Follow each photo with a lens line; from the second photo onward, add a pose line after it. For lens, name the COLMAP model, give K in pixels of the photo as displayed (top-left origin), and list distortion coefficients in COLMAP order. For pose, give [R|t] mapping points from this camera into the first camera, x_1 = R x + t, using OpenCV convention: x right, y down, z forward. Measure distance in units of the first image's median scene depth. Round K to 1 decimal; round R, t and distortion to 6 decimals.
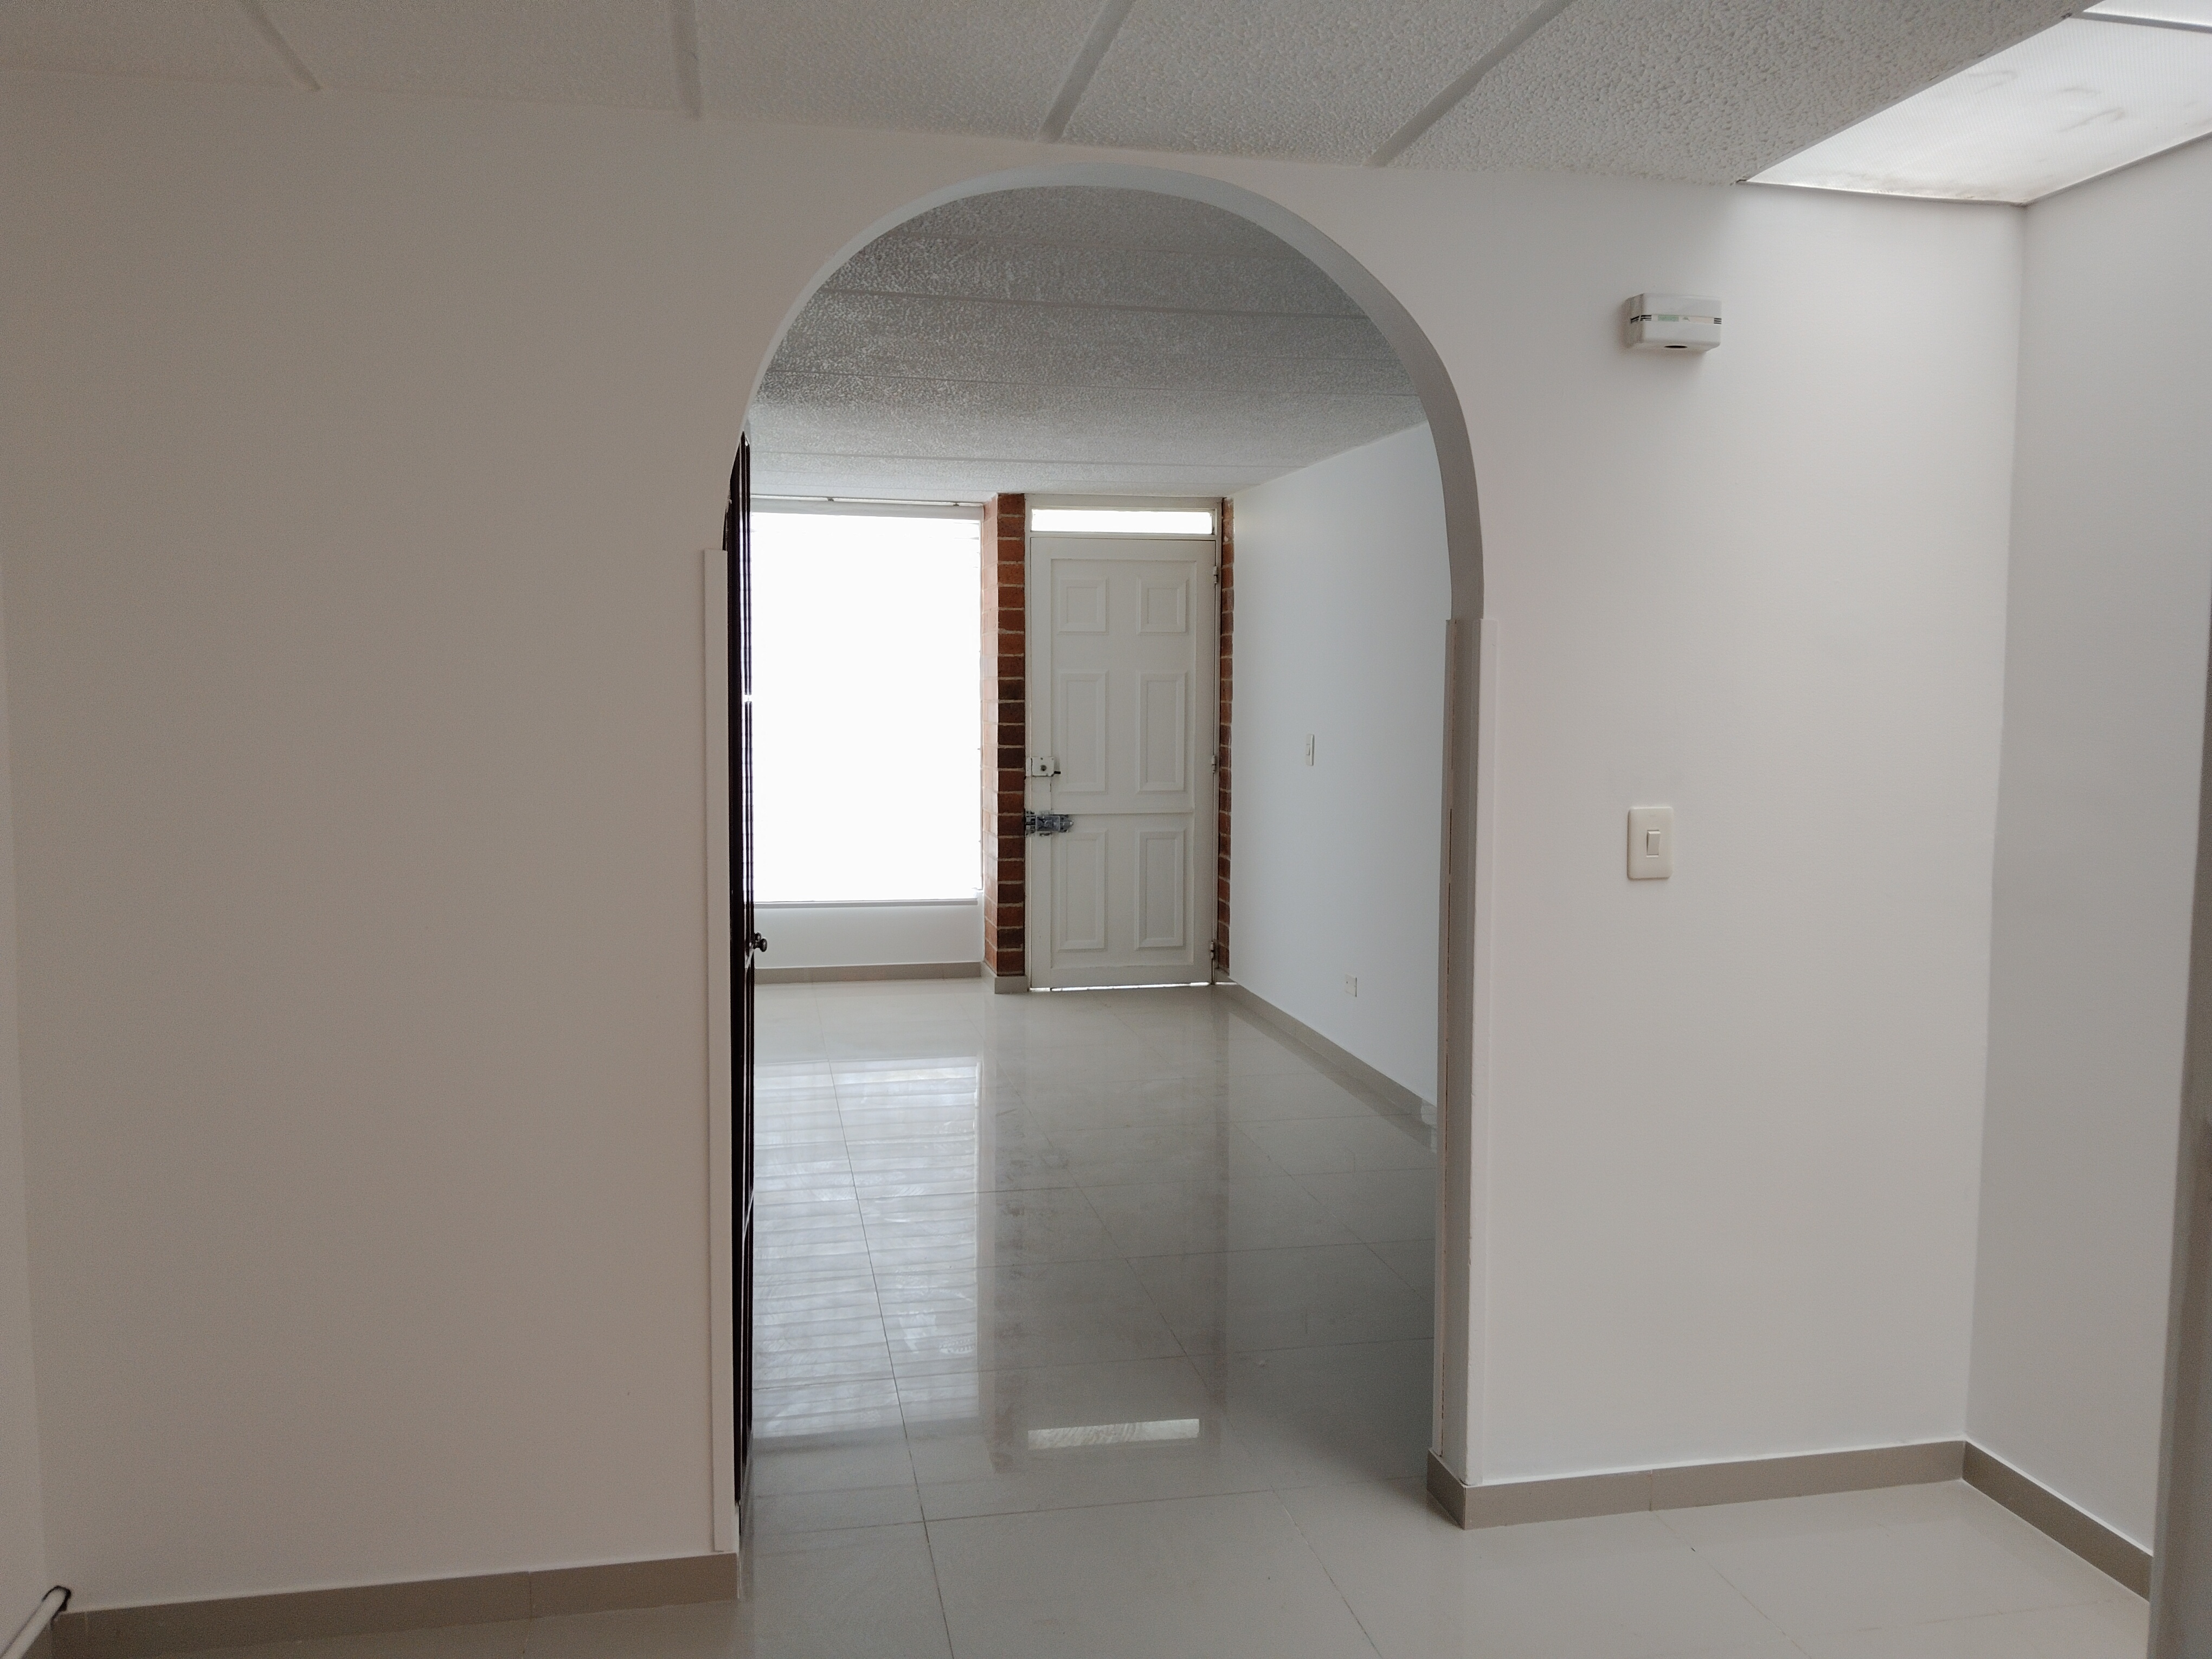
lens RADIAL K [[1745.9, 0, 1106.5], [0, 1745.9, 823.6], [0, 0, 1]] dist [0.060929, -0.111114]
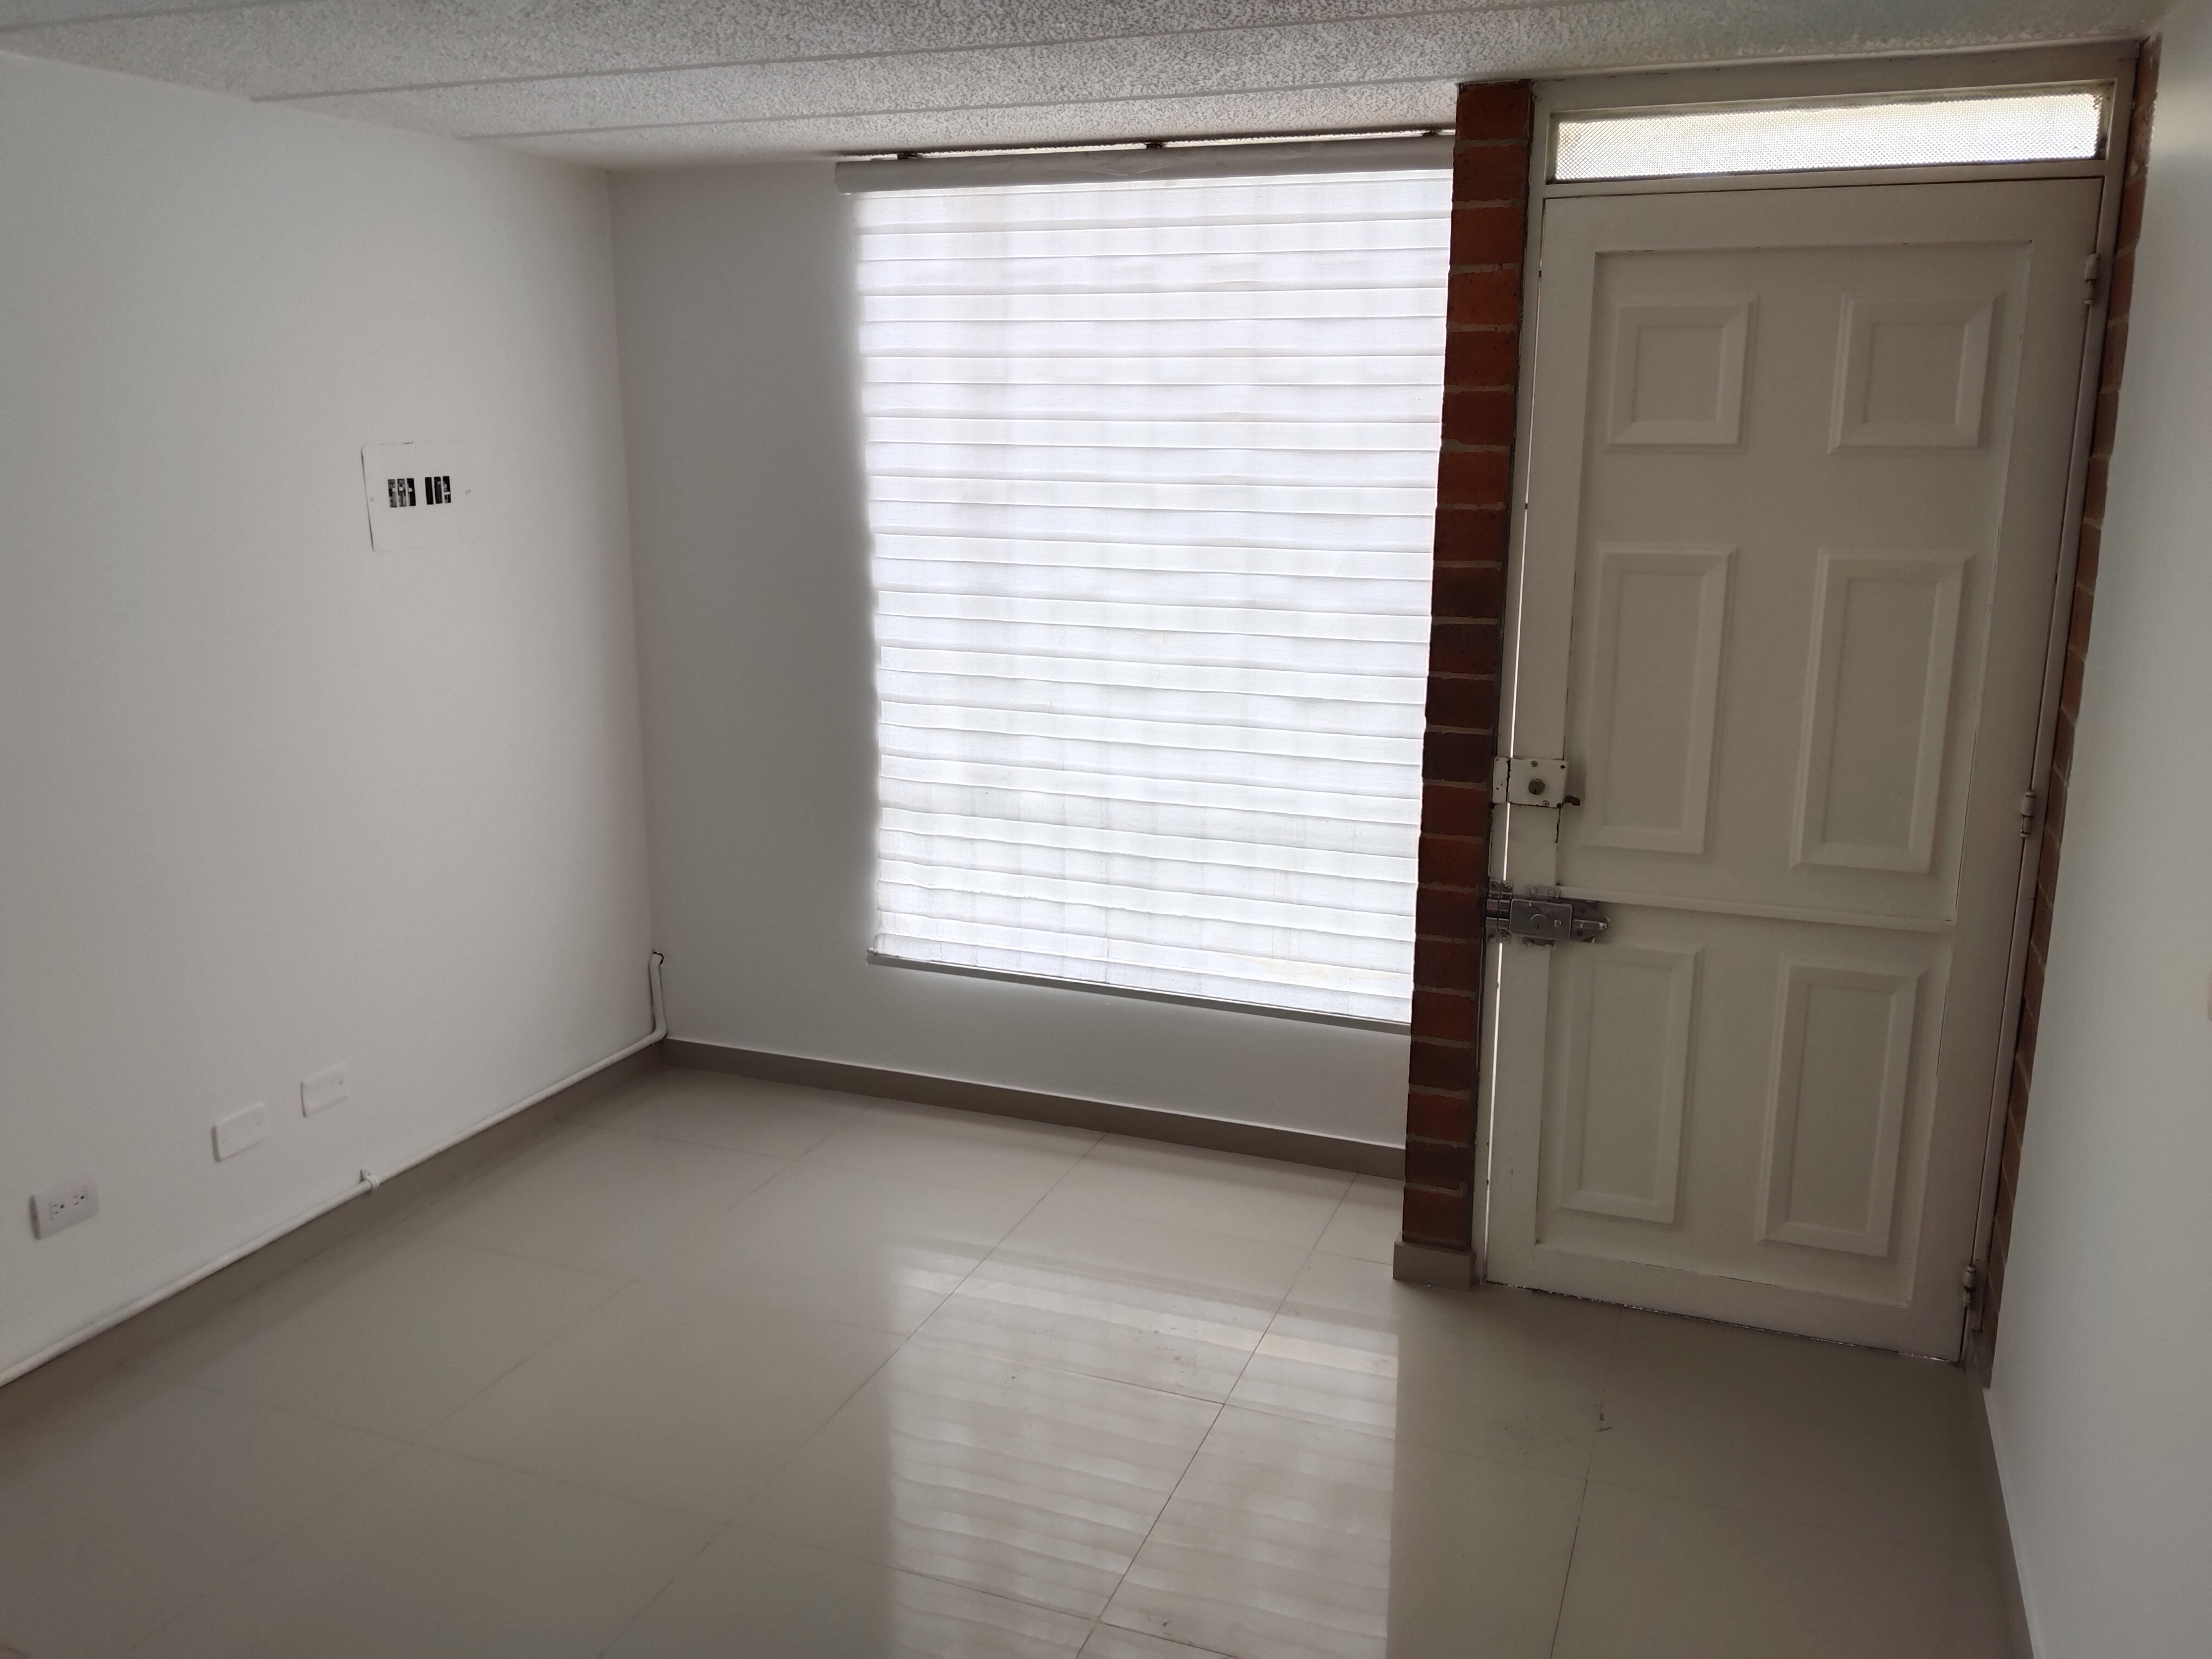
lens RADIAL K [[1745.9, 0, 1116.4], [0, 1745.9, 835.2], [0, 0, 1]] dist [0.060929, -0.111114]
pose [[0.841949, 0.122485, -0.525470, 0.096055], [-0.050156, 0.987443, 0.149805, -0.076107], [0.537220, -0.099773, 0.837520, 0.595592]]
